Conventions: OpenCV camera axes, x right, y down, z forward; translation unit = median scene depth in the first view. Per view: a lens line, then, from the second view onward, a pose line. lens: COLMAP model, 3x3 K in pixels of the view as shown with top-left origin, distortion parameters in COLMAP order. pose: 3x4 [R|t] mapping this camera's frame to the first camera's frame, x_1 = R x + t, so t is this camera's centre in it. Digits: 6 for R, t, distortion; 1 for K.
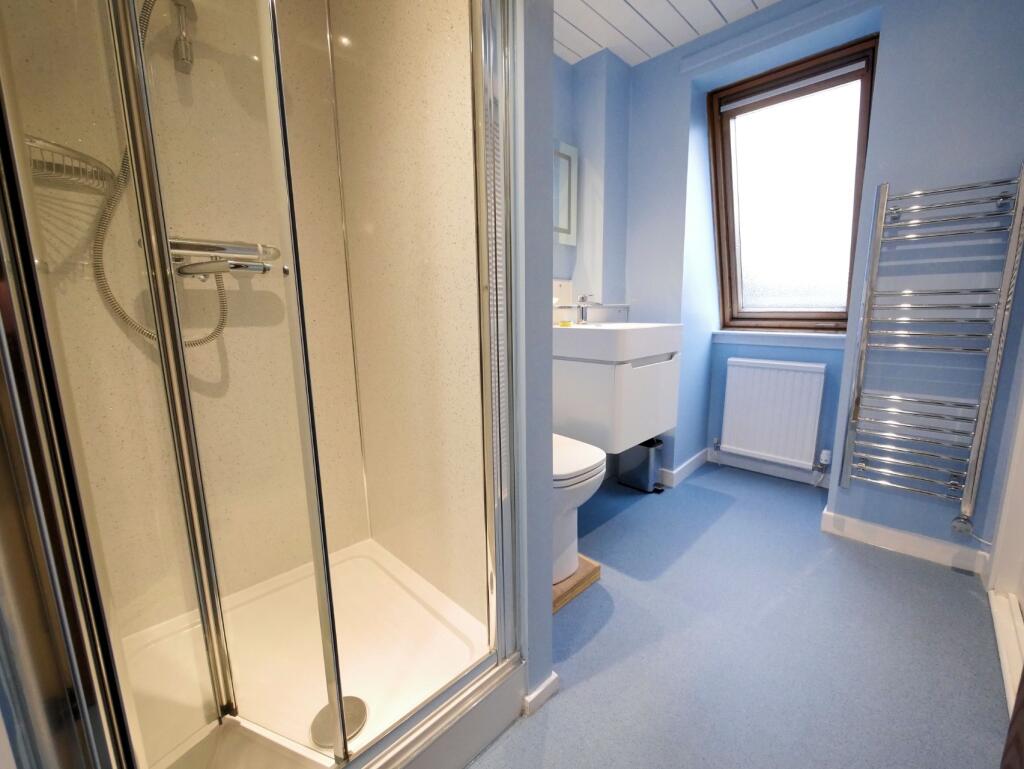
lens RADIAL K [[422.7, 0, 511.4], [0, 422.7, 384.2], [0, 0, 1]] dist [-0.001753, -0.000060]
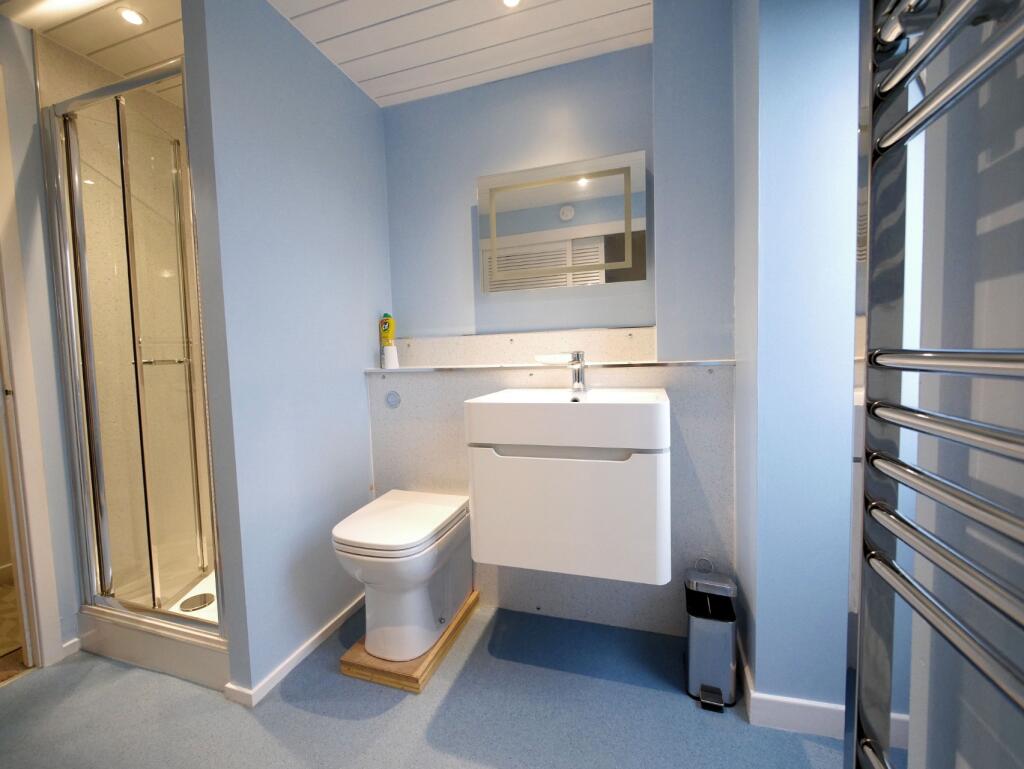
lens RADIAL K [[422.7, 0, 511.1], [0, 422.7, 383.3], [0, 0, 1]] dist [-0.001753, -0.000060]
pose [[0.454081, 0.052432, -0.889416, 0.789565], [-0.127616, 0.991801, -0.006685, -0.134650], [0.881773, 0.116540, 0.457050, 0.554791]]
